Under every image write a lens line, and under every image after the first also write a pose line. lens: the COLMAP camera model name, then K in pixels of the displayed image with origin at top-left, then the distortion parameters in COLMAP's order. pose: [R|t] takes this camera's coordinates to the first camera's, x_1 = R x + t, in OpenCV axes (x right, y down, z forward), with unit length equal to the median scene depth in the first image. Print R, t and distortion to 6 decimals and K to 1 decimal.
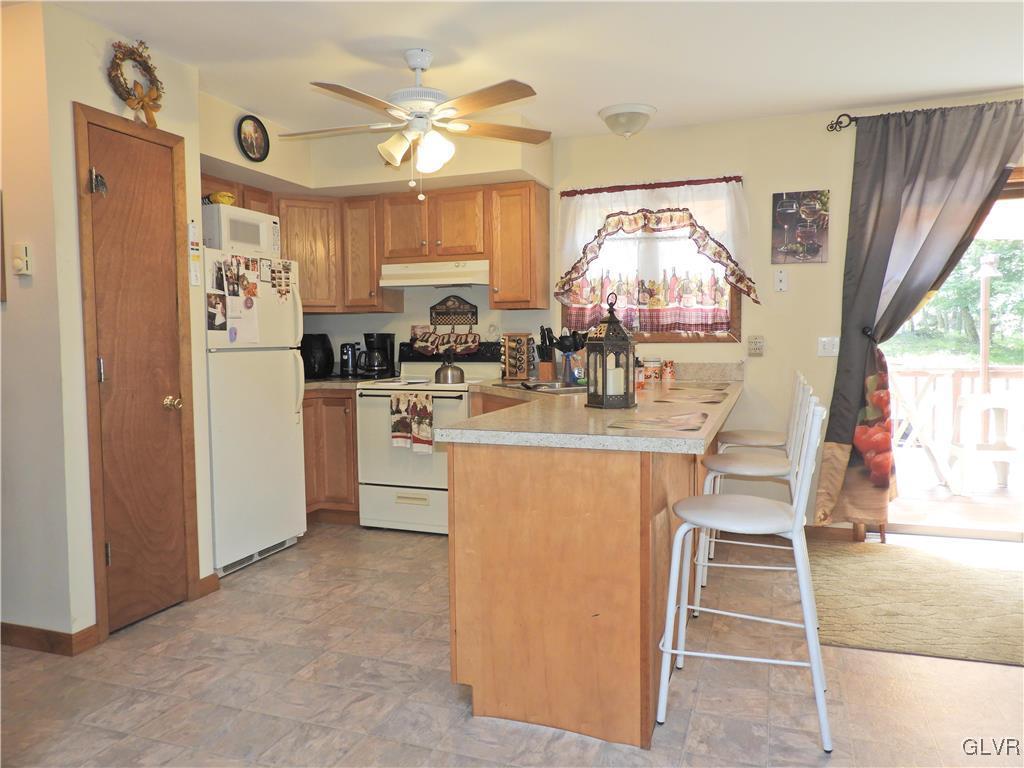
lens RADIAL K [[723.9, 0, 504.7], [0, 723.9, 384.7], [0, 0, 1]] dist [0.003523, -0.006224]
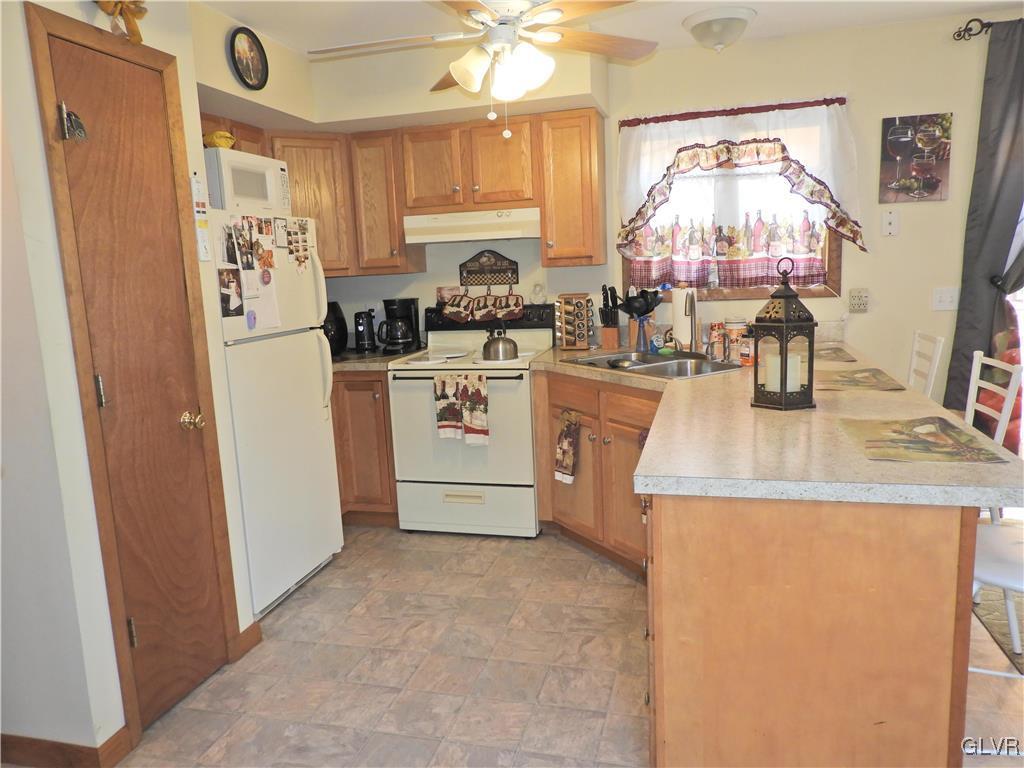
lens RADIAL K [[723.9, 0, 504.7], [0, 723.9, 384.7], [0, 0, 1]] dist [0.003523, -0.006224]
pose [[0.995533, -0.050116, 0.080009, -0.148835], [0.042548, 0.994696, 0.093644, -0.053483], [-0.084278, -0.089822, 0.992386, 0.174087]]
